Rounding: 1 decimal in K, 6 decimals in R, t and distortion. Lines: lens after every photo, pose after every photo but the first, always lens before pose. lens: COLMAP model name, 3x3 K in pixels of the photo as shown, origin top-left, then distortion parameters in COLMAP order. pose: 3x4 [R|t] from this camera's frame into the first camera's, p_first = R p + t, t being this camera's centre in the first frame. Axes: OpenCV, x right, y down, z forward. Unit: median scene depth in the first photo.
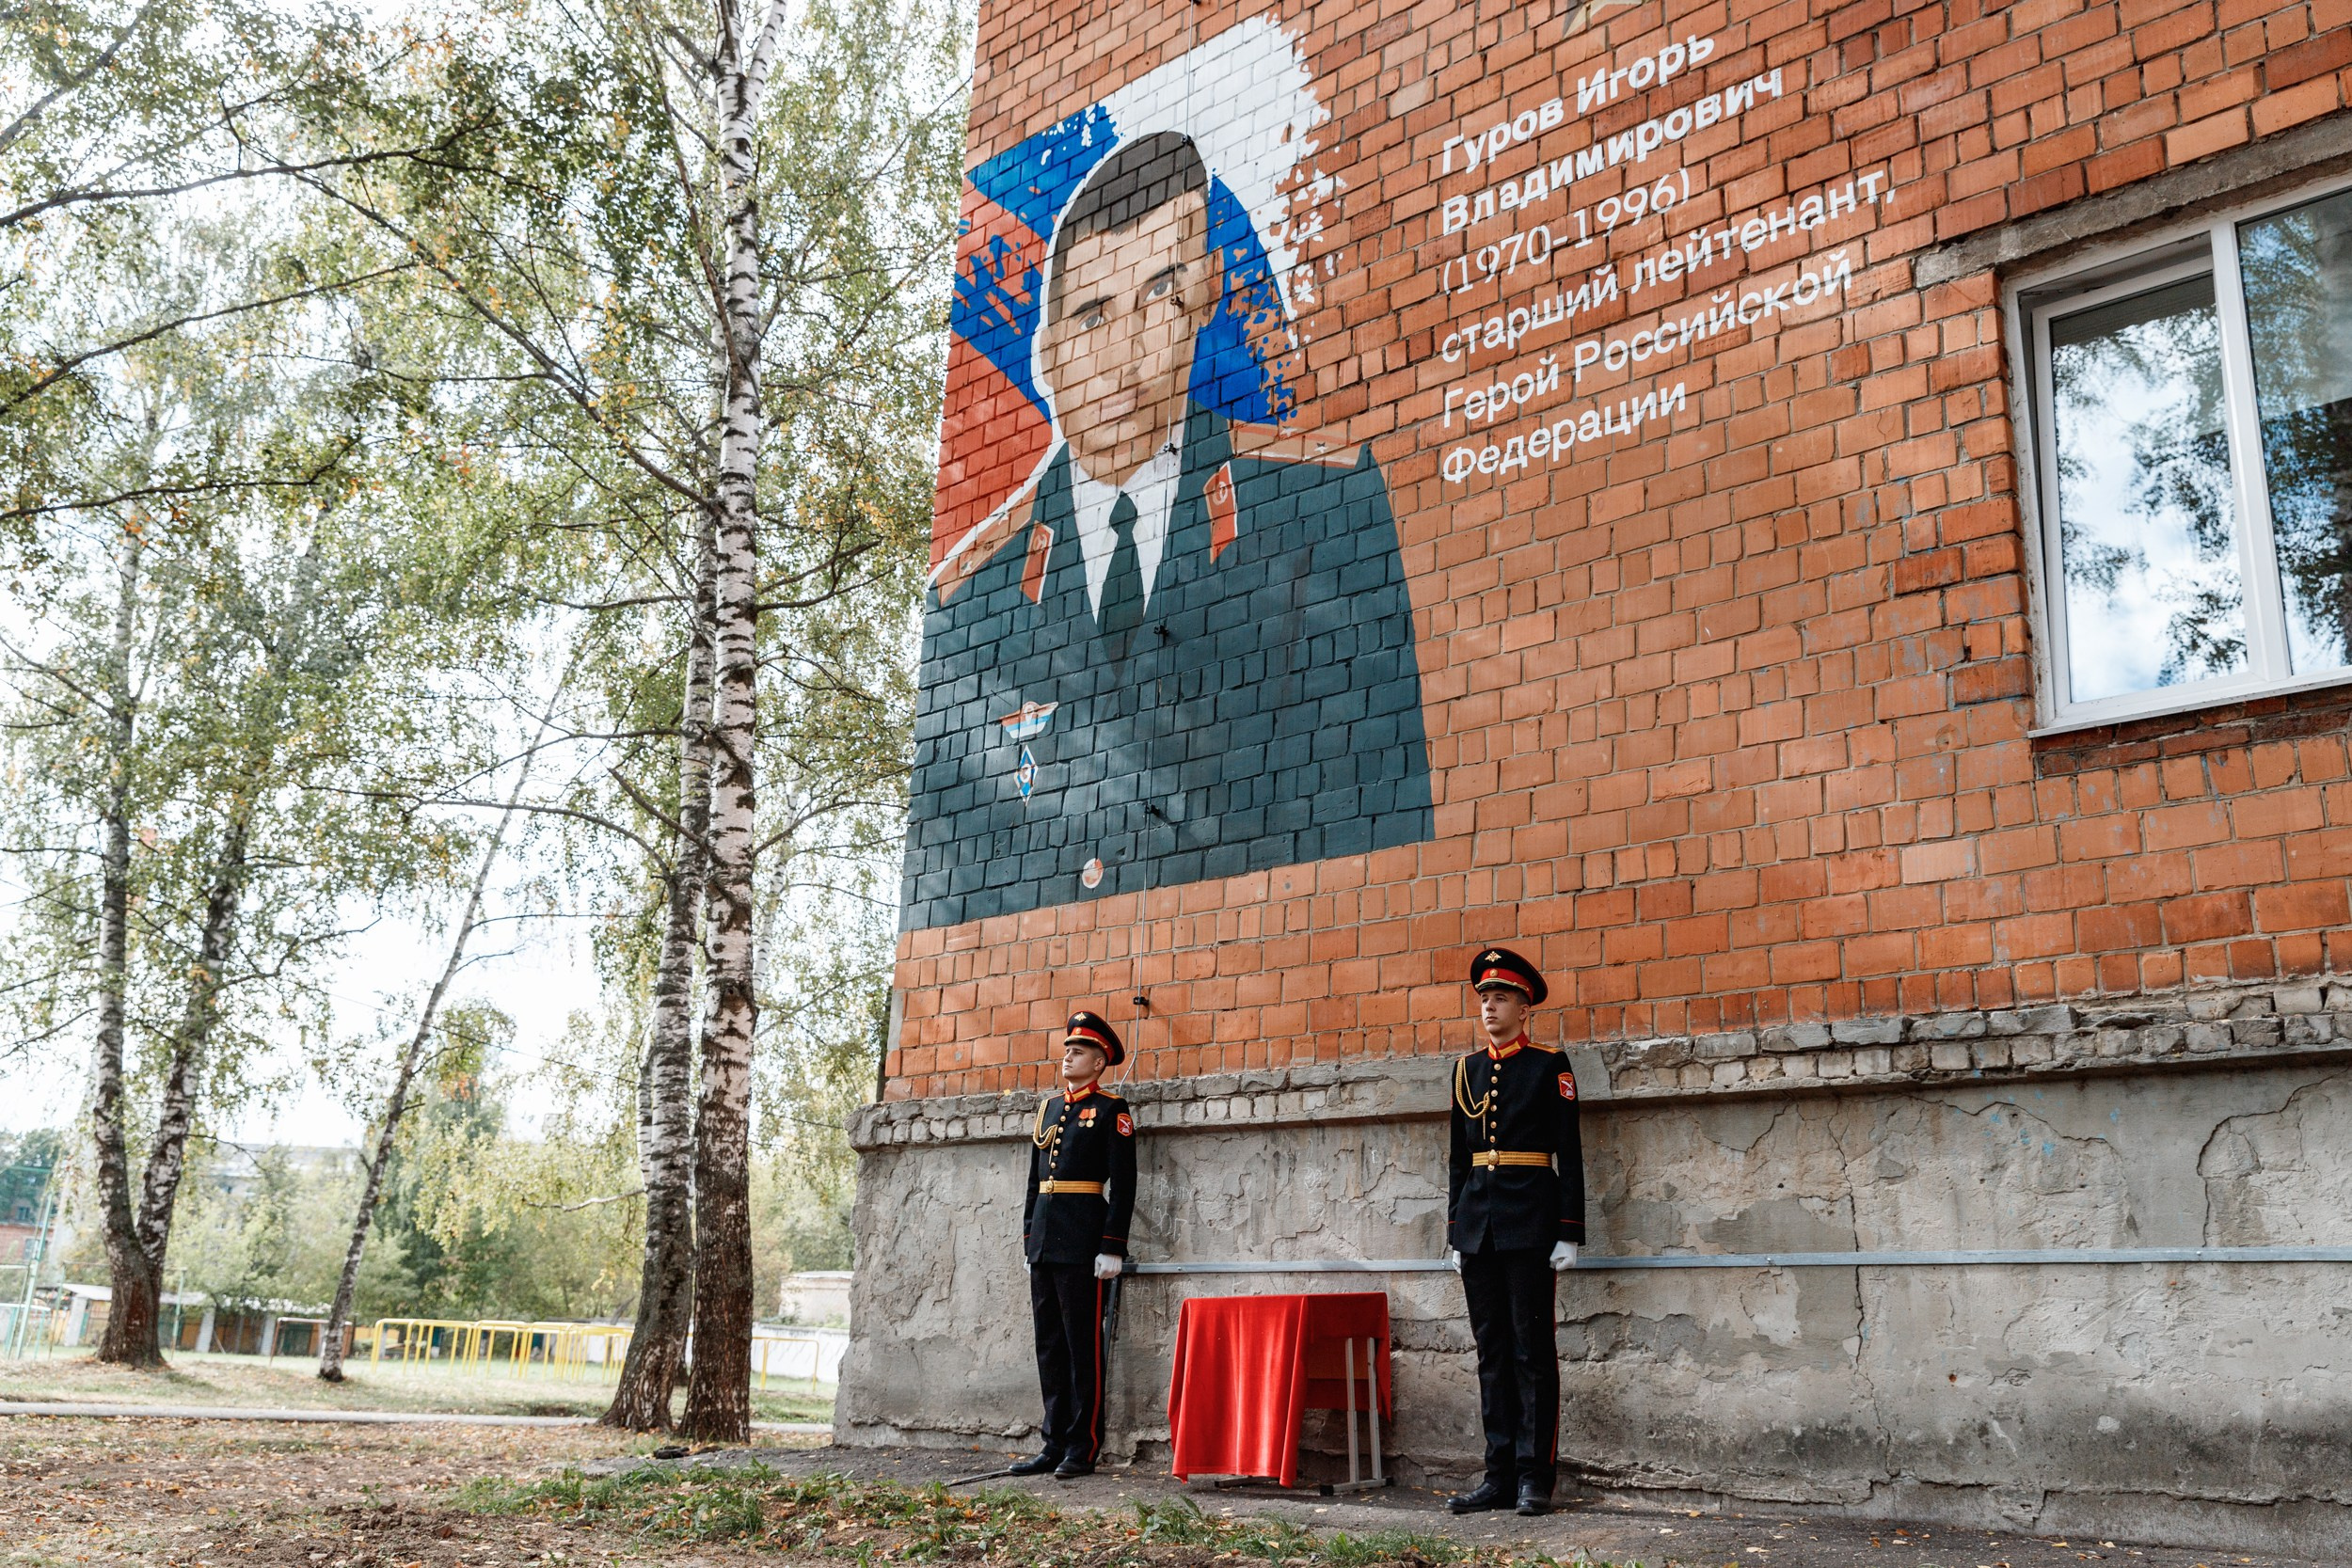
lens RADIAL K [[1976.1, 0, 1171.9], [0, 1976.1, 783.1], [0, 0, 1]] dist [-0.008876, 0.022630]
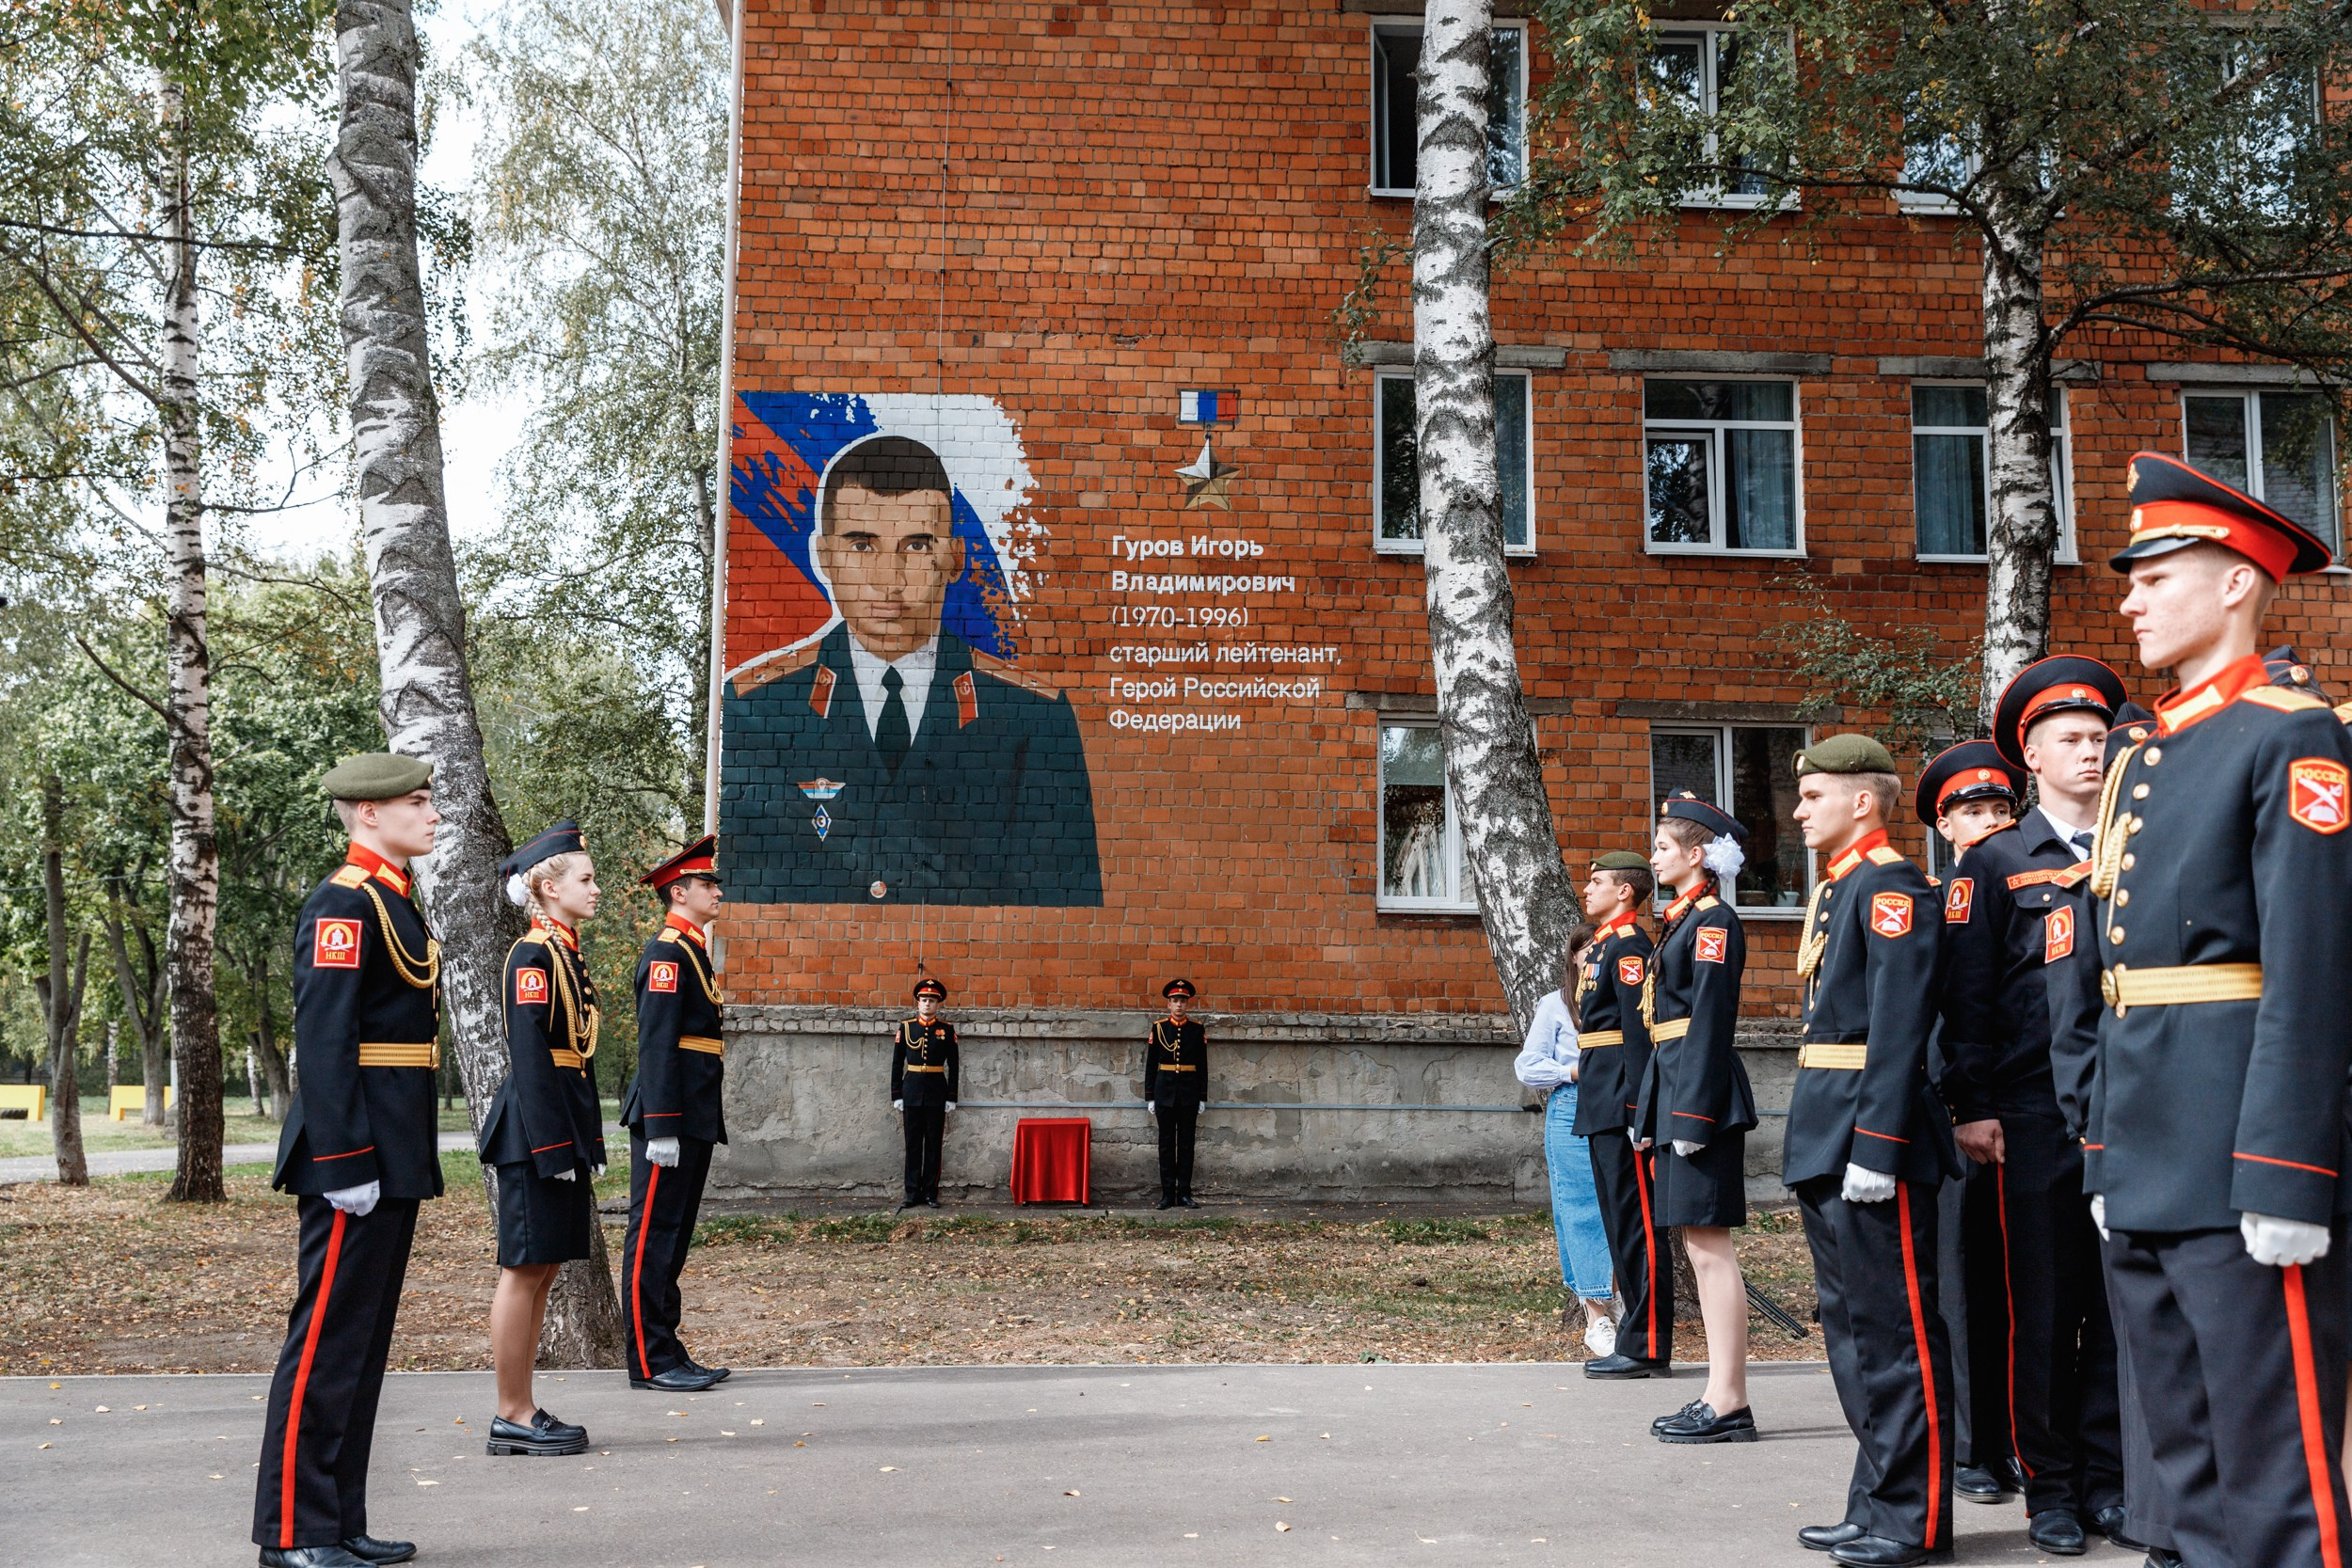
lens RADIAL K [[2318.6, 0, 1162.1], [0, 2318.6, 782.8], [0, 0, 1]] dist [0.025329, 0.000000]
pose [[0.729624, 0.052518, 0.681829, -1.349922], [-0.180327, 0.976533, 0.117750, -0.359338], [-0.659645, -0.208866, 0.721972, -0.718444]]
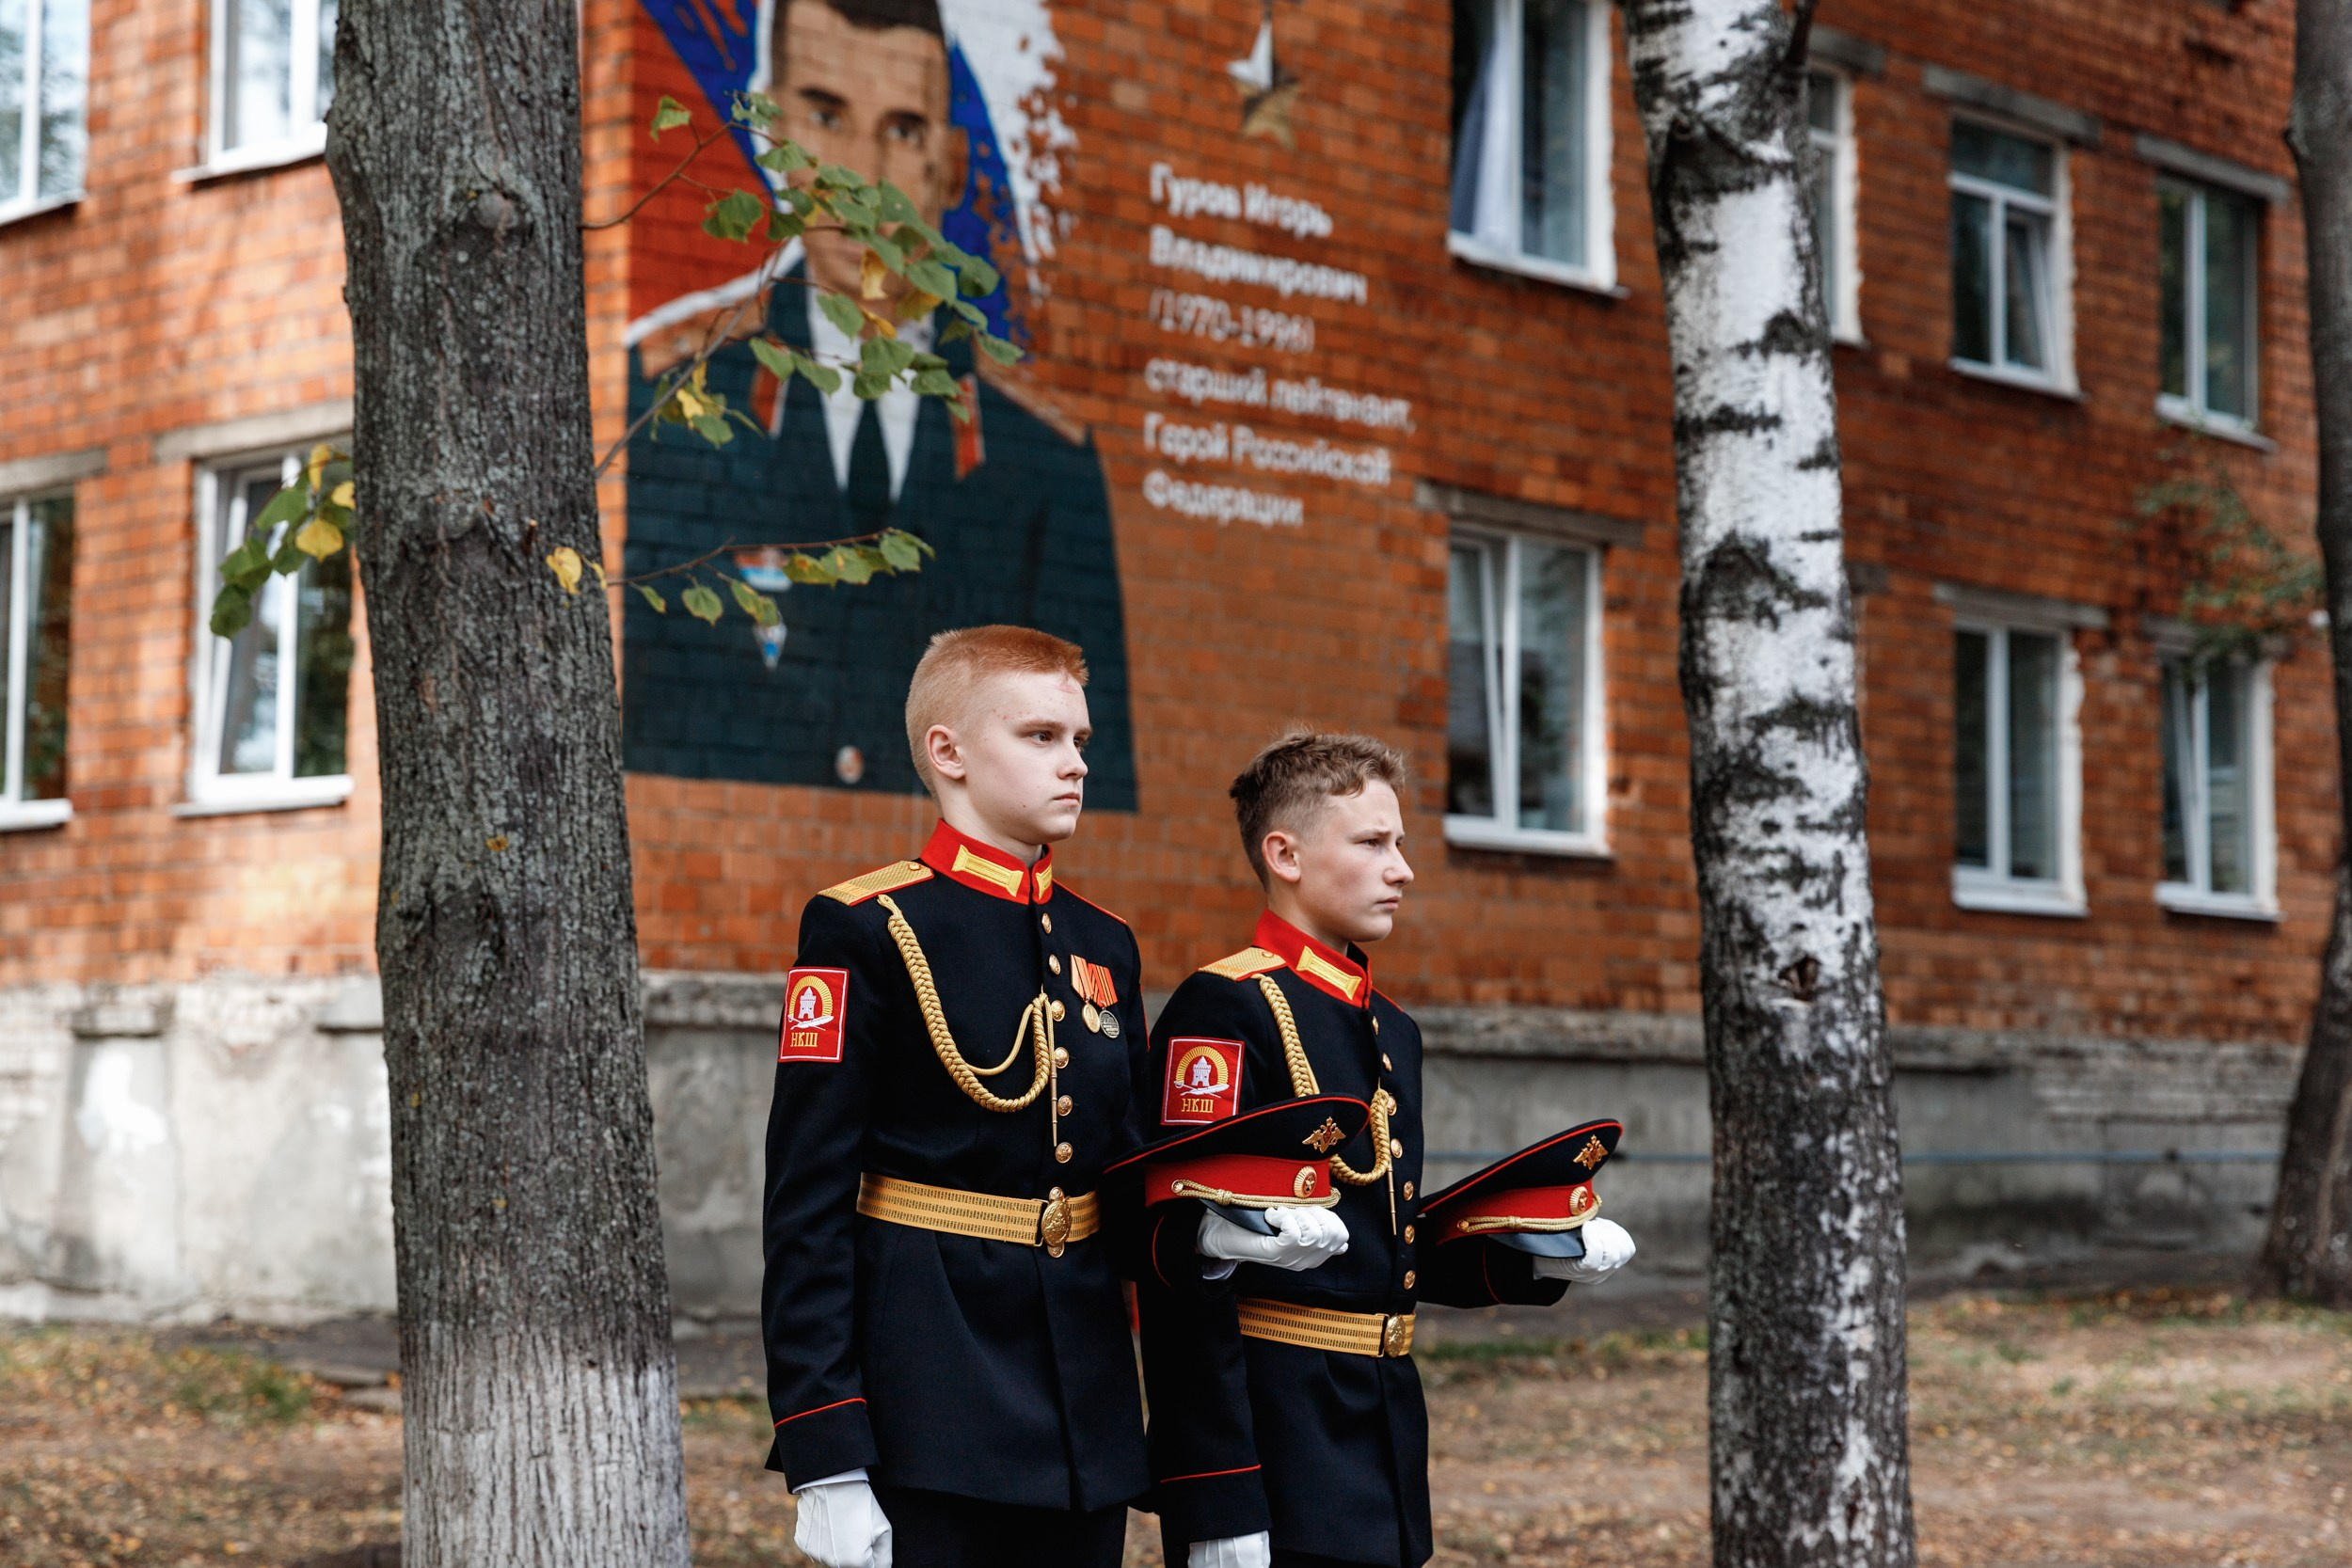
lens RADIAL K [[4402.3, 0, 1075.2], [0, 4402.3, 787.3], [0, 0, 1]] dist [-0.003328, 0.000000]
pose [[0.055735, 0.028353, 0.998043, -2.285674], [-0.303858, 0.952664, -0.010095, 0.045639], [-0.951086, -0.302701, 0.061712, 0.773328]]
